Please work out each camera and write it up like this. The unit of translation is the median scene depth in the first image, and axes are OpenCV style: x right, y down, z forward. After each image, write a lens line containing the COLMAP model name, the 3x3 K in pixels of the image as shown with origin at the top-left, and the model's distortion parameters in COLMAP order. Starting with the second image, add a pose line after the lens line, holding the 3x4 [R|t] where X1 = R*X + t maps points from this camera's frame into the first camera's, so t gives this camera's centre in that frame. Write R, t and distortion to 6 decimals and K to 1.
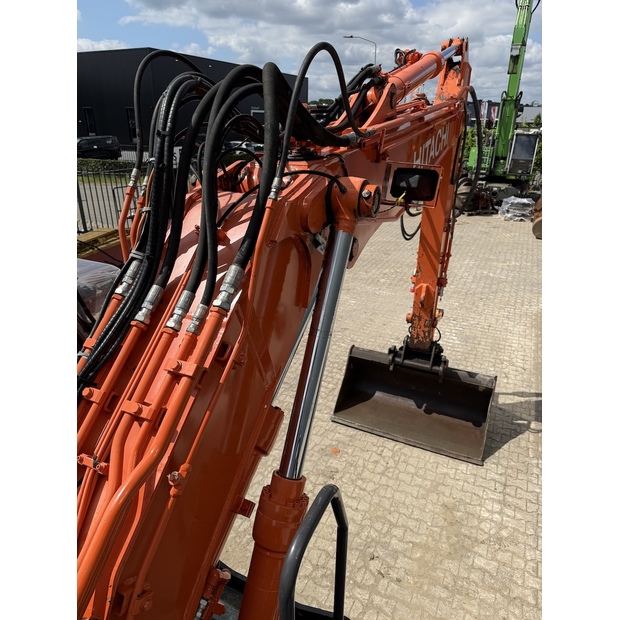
lens RADIAL K [[436.4, 0, 309.9], [0, 436.4, 311.2], [0, 0, 1]] dist [0.064251, -0.085703]
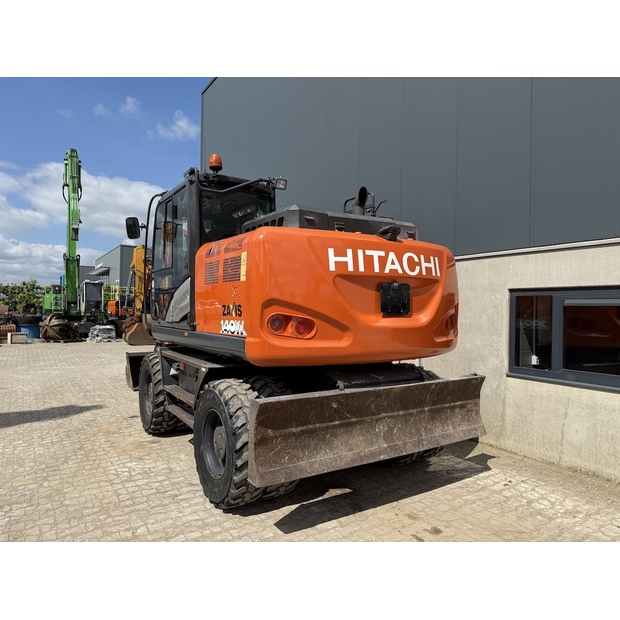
lens RADIAL K [[436.4, 0, 306.9], [0, 436.4, 304.4], [0, 0, 1]] dist [0.064251, -0.085703]
pose [[0.529817, 0.000346, 0.848112, -1.101115], [0.335210, 0.918491, -0.209781, 0.570244], [-0.779056, 0.395441, 0.486516, -0.446852]]
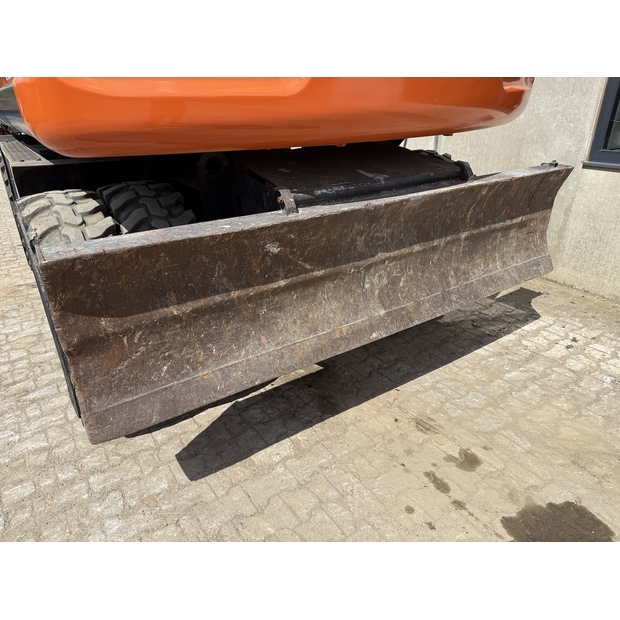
lens RADIAL K [[436.4, 0, 307.1], [0, 436.4, 311.3], [0, 0, 1]] dist [0.064251, -0.085703]
pose [[0.500671, -0.392337, 0.771622, -0.724250], [0.366021, 0.903735, 0.222016, 0.567893], [-0.784447, 0.171273, 0.596078, -0.268938]]
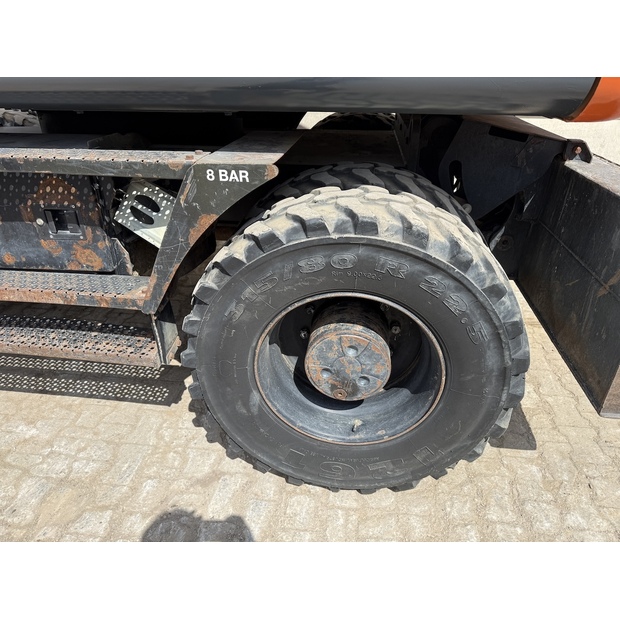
lens RADIAL K [[436.4, 0, 306.2], [0, 436.4, 308.6], [0, 0, 1]] dist [0.064251, -0.085703]
pose [[-0.321642, -0.478850, 0.816853, -0.725335], [0.374181, 0.728194, 0.574214, 0.378078], [-0.869790, 0.490342, -0.055041, 0.173502]]
